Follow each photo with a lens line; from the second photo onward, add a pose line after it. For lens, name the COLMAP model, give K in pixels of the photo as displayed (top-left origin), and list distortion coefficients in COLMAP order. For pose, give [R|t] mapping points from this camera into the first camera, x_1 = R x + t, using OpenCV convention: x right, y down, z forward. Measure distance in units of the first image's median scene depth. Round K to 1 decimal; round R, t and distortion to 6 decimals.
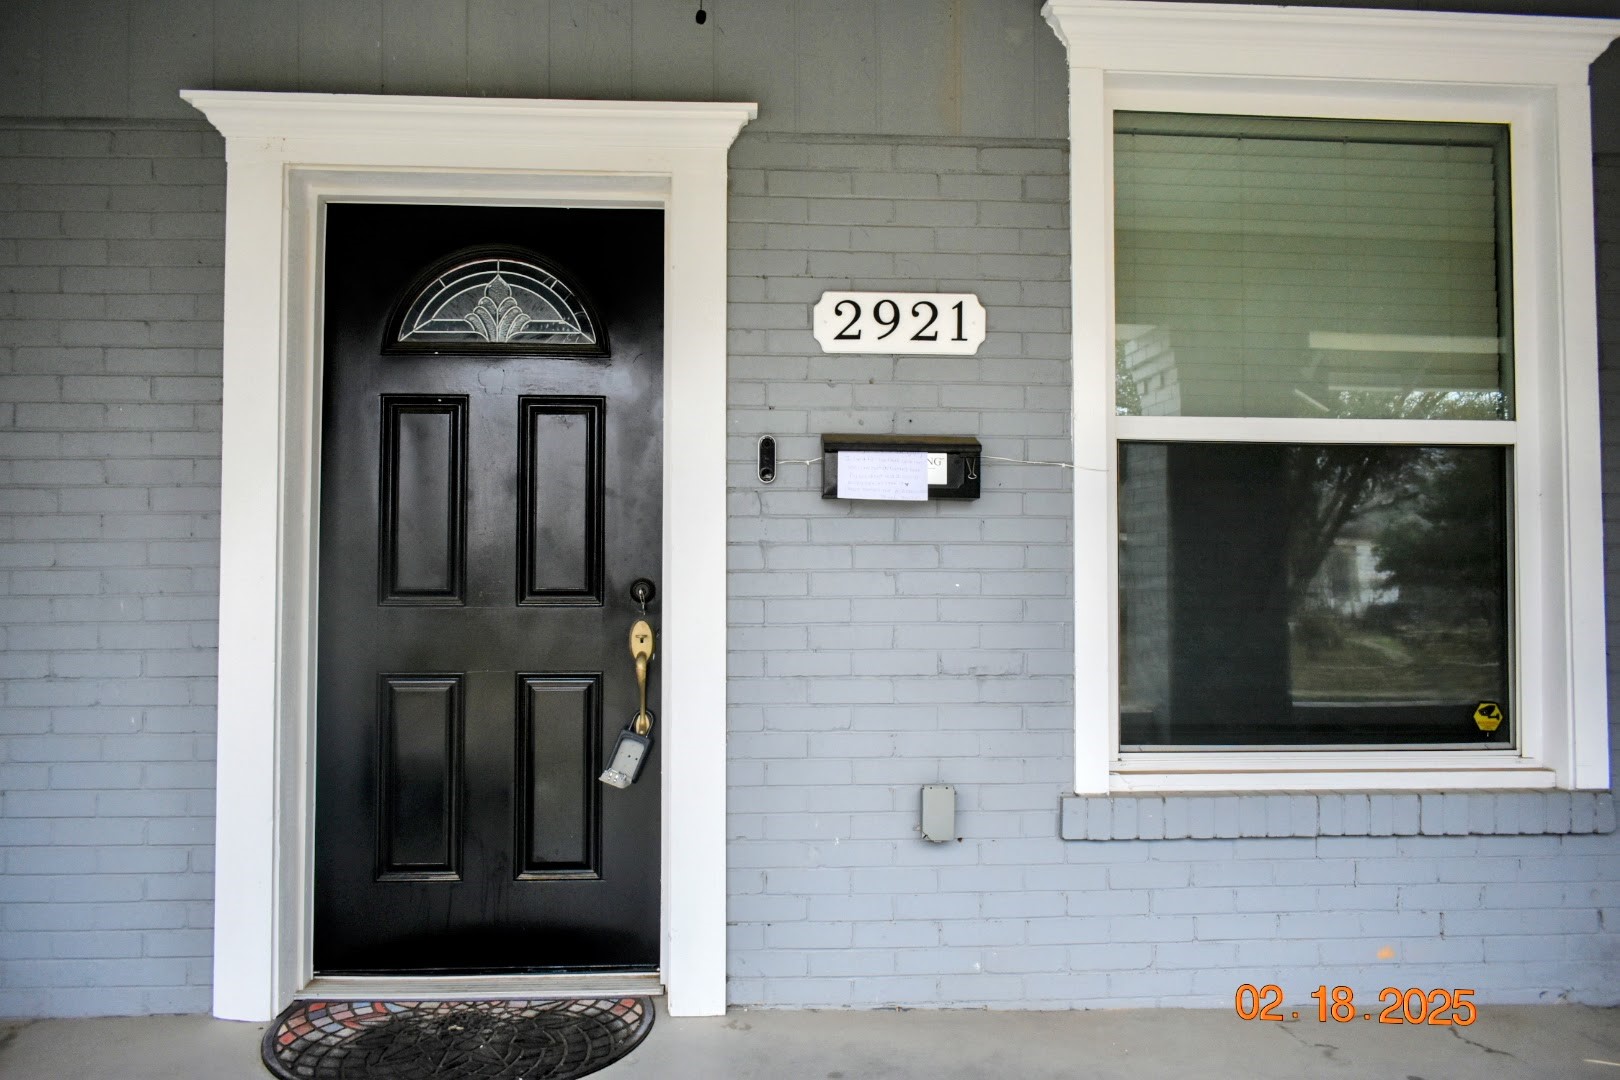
lens RADIAL K [[1258.5, 0, 810.0], [0, 1258.5, 540.0], [0, 0, 1]] dist [-0.013397, -0.007179]
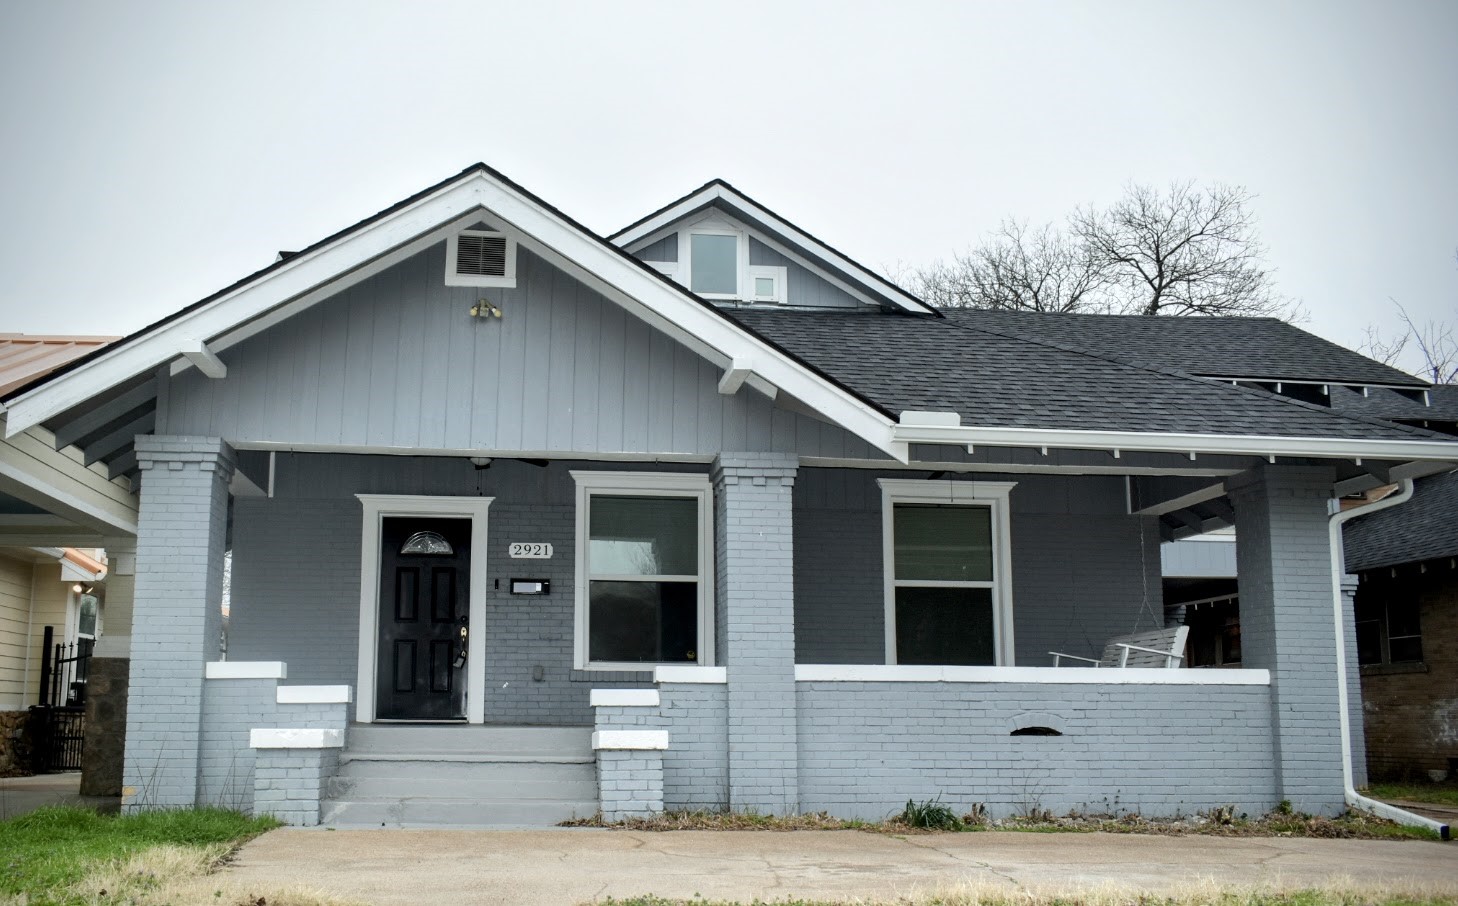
lens RADIAL K [[1500.6, 0, 729.0], [0, 1500.6, 453.0], [0, 0, 1]] dist [0.007198, 0.001527]
pose [[0.998699, 0.008223, 0.050331, 0.456252], [-0.001987, 0.992440, -0.122715, 0.104368], [-0.050960, 0.122455, 0.991165, -3.789891]]
